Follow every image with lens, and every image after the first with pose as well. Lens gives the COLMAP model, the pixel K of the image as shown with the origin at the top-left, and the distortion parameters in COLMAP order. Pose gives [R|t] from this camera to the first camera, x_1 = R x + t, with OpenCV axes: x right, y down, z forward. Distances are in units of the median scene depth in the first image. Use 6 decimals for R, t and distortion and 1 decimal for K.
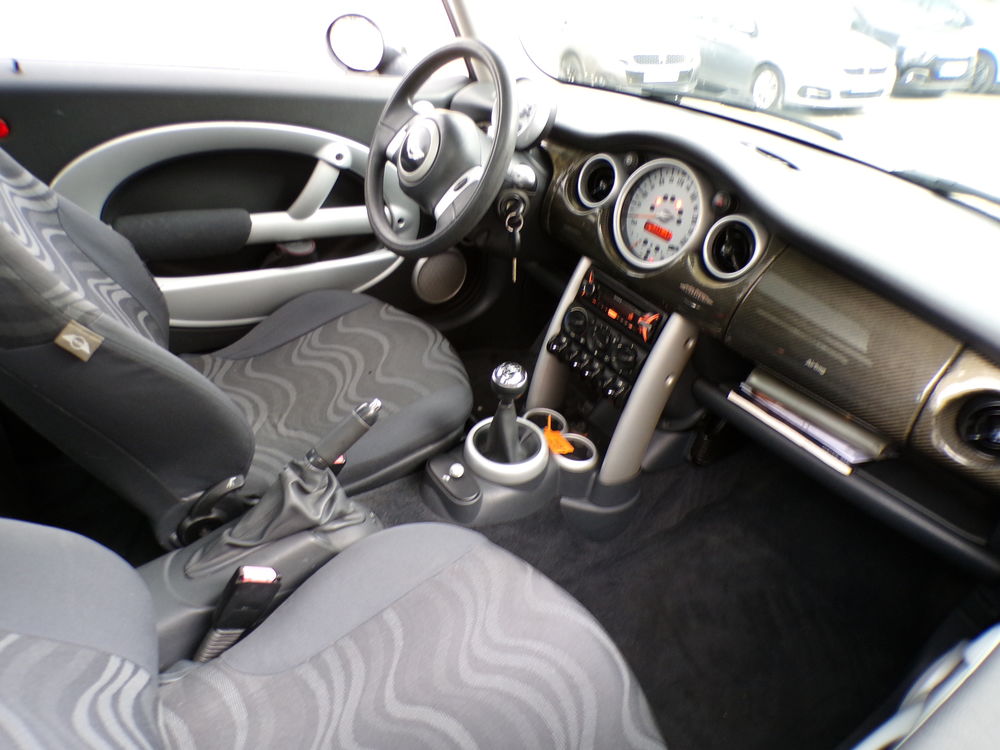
lens RADIAL K [[678.7, 0, 497.1], [0, 678.7, 374.0], [0, 0, 1]] dist [-0.029320, 0.006773]
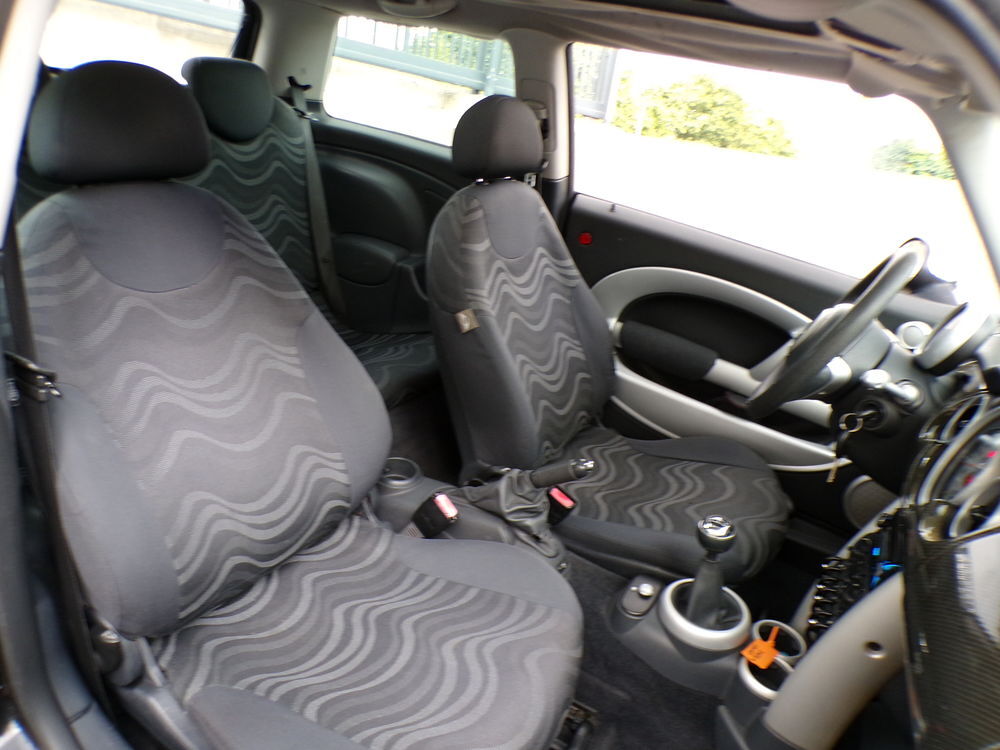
lens RADIAL K [[678.7, 0, 501.1], [0, 678.7, 377.5], [0, 0, 1]] dist [-0.029320, 0.006773]
pose [[0.429829, 0.324789, -0.842472, 0.565175], [-0.583226, 0.812161, 0.015542, -0.006481], [0.689271, 0.484671, 0.538516, 0.132195]]
